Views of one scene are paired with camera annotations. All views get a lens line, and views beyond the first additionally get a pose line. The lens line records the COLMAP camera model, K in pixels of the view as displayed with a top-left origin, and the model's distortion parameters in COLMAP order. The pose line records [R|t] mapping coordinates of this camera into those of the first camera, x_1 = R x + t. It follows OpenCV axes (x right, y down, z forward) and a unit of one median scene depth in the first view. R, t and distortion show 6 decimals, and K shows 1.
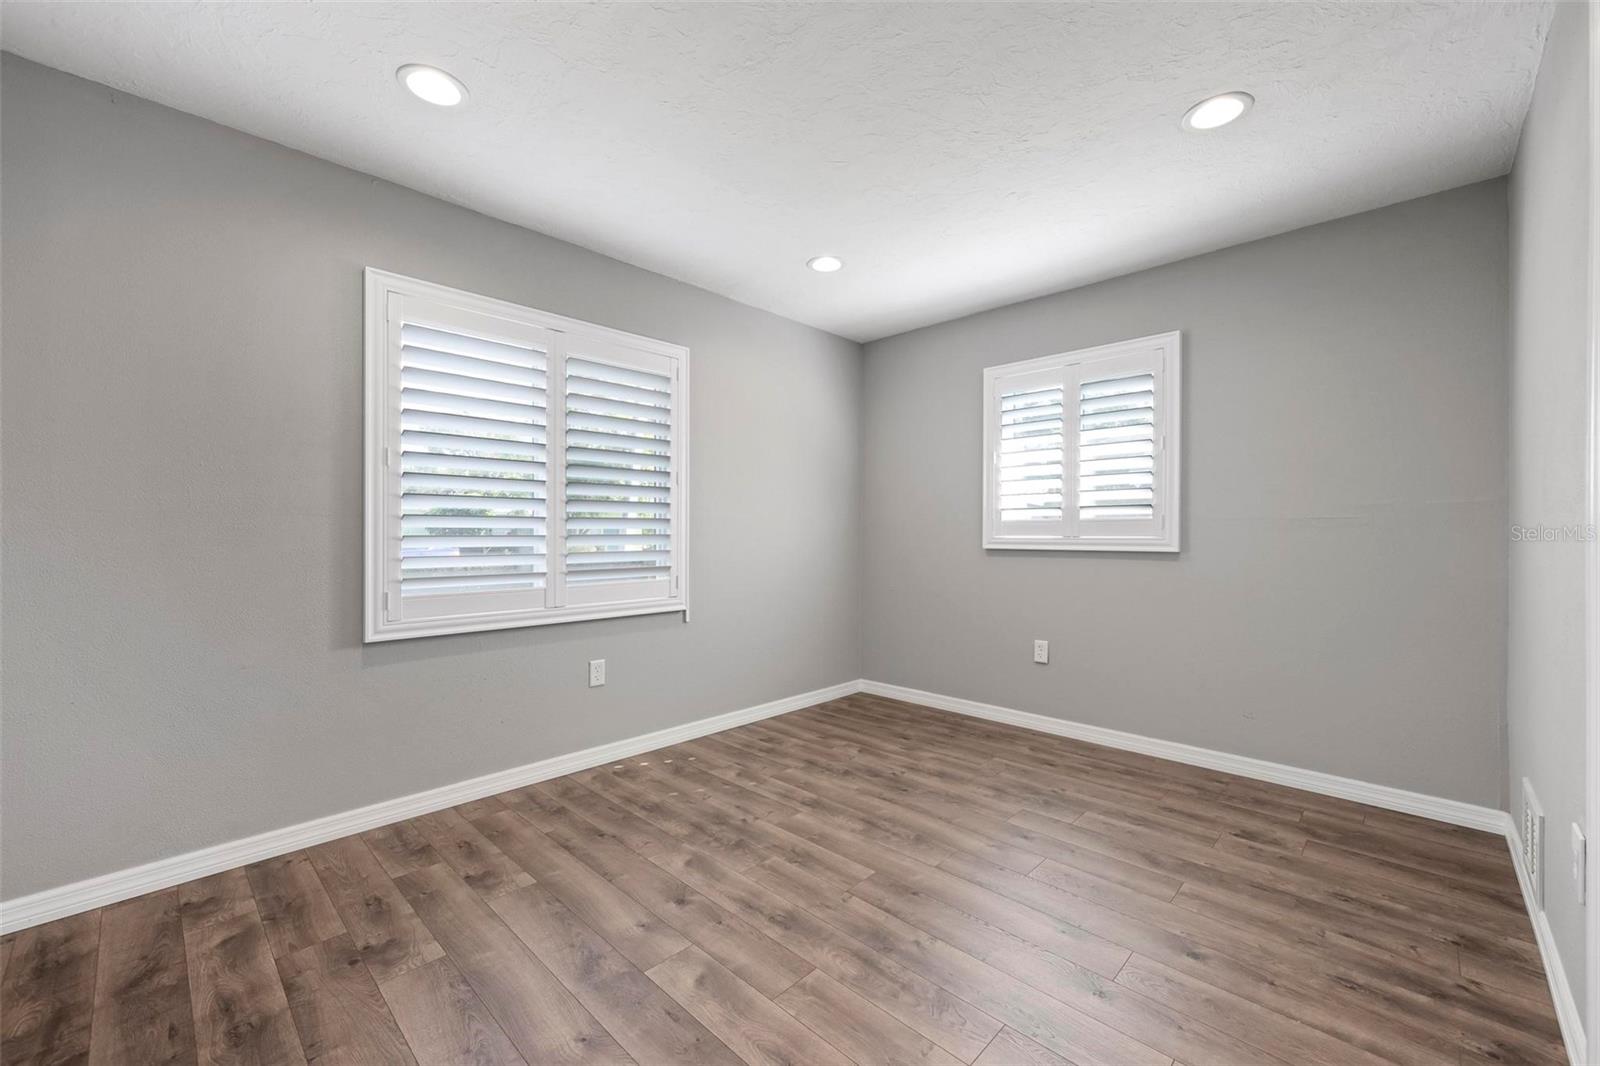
lens RADIAL K [[631.9, 0, 801.6], [0, 631.9, 533.2], [0, 0, 1]] dist [0.007720, -0.000728]
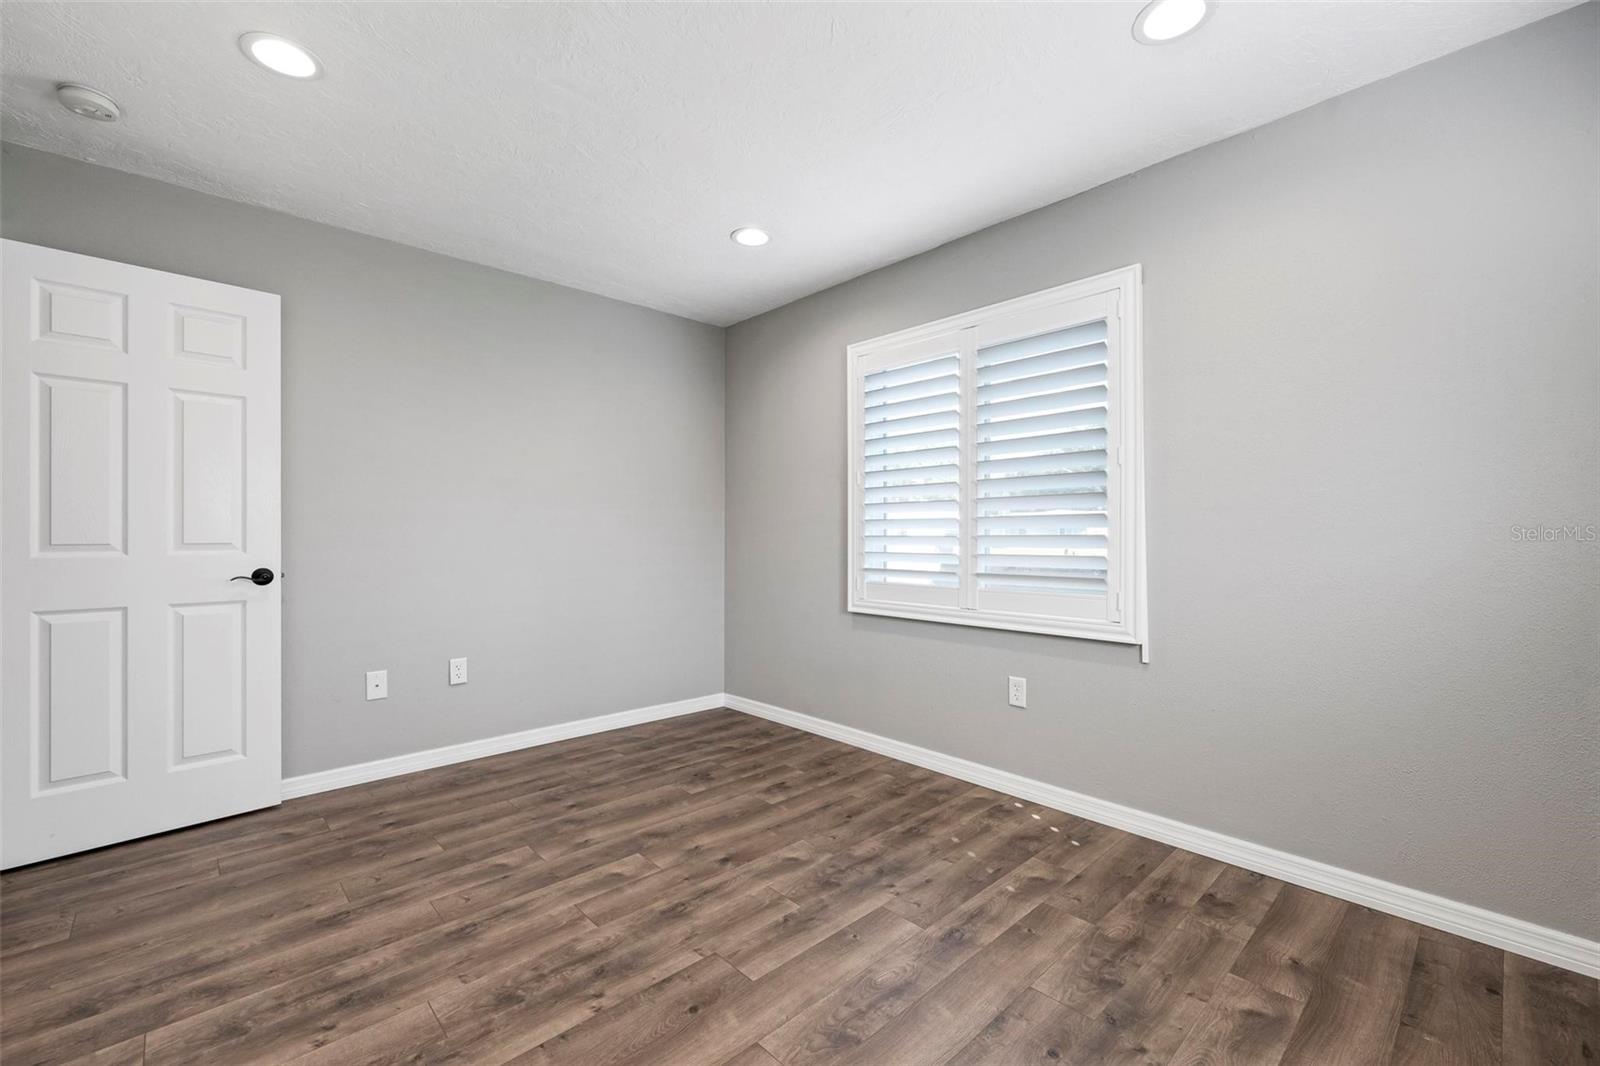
lens RADIAL K [[656.9, 0, 800.2], [0, 656.9, 533.7], [0, 0, 1]] dist [0.001359, 0.001111]
pose [[-0.038608, -0.003672, -0.999248, 0.690554], [0.003422, 0.999987, -0.003807, 0.002784], [0.999249, -0.003567, -0.038595, 0.833189]]
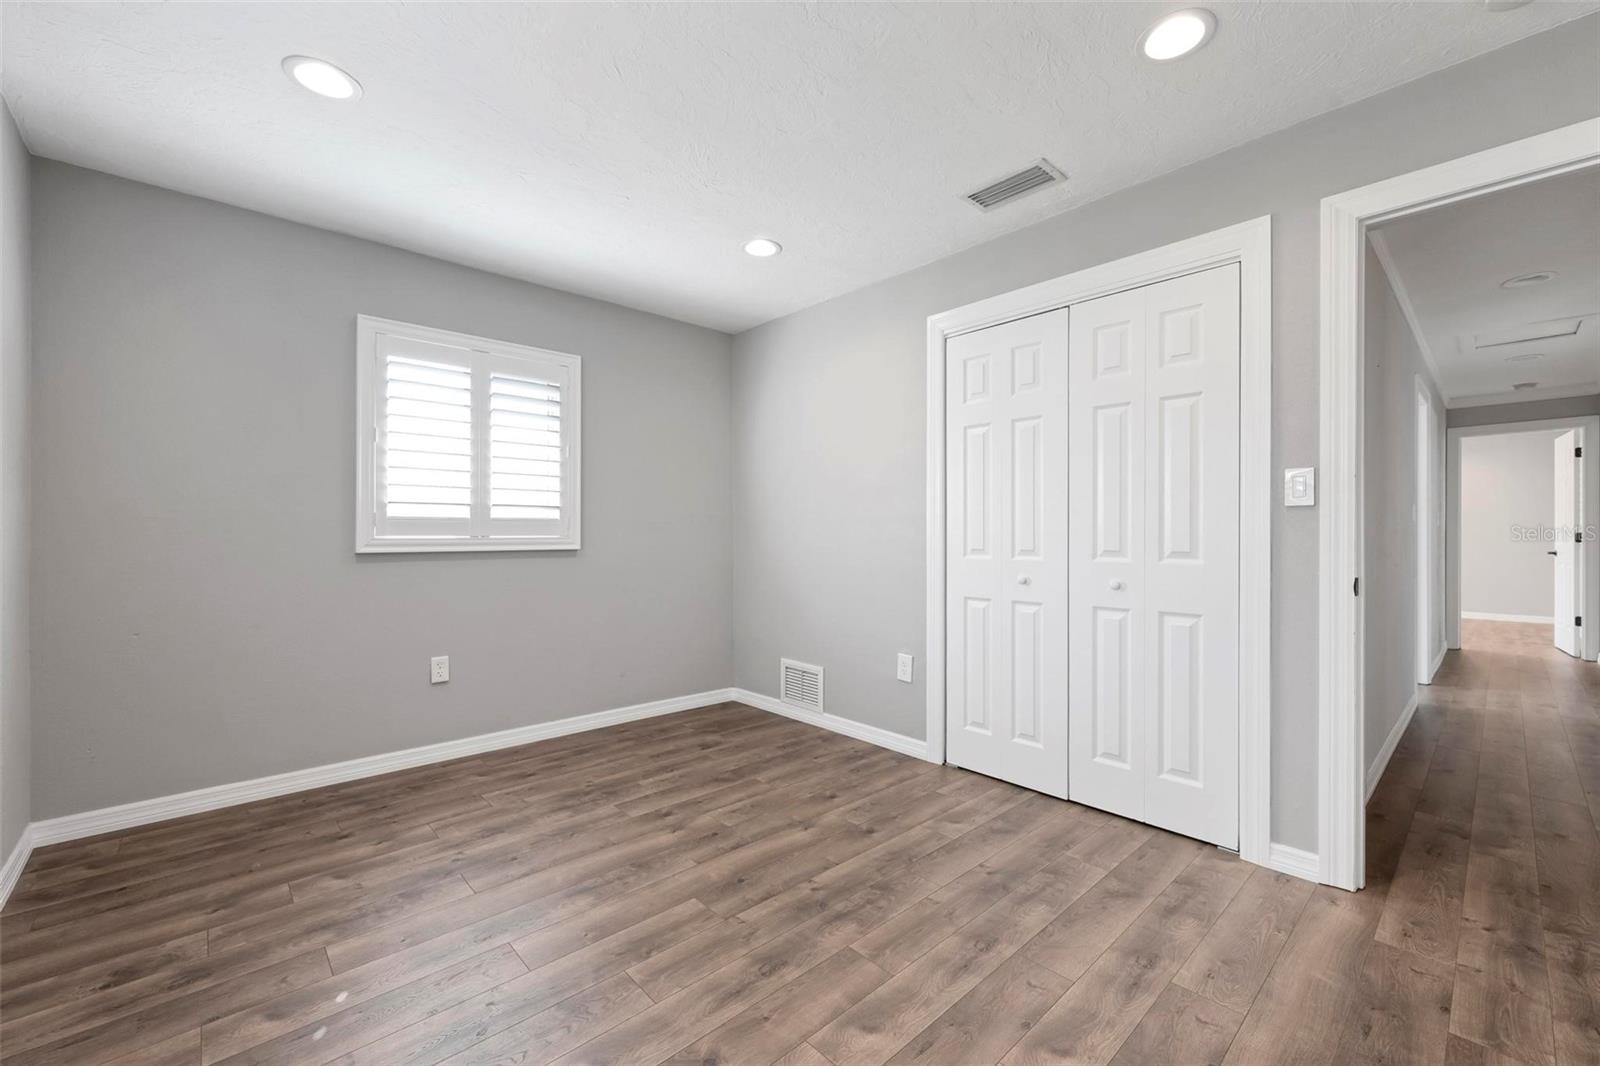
lens RADIAL K [[656.9, 0, 788.6], [0, 656.9, 533.5], [0, 0, 1]] dist [0.001359, 0.001111]
pose [[0.068663, 0.000868, 0.997640, -0.638157], [-0.002623, 0.999996, -0.000689, 0.001050], [-0.997636, -0.002569, 0.068665, 0.610433]]
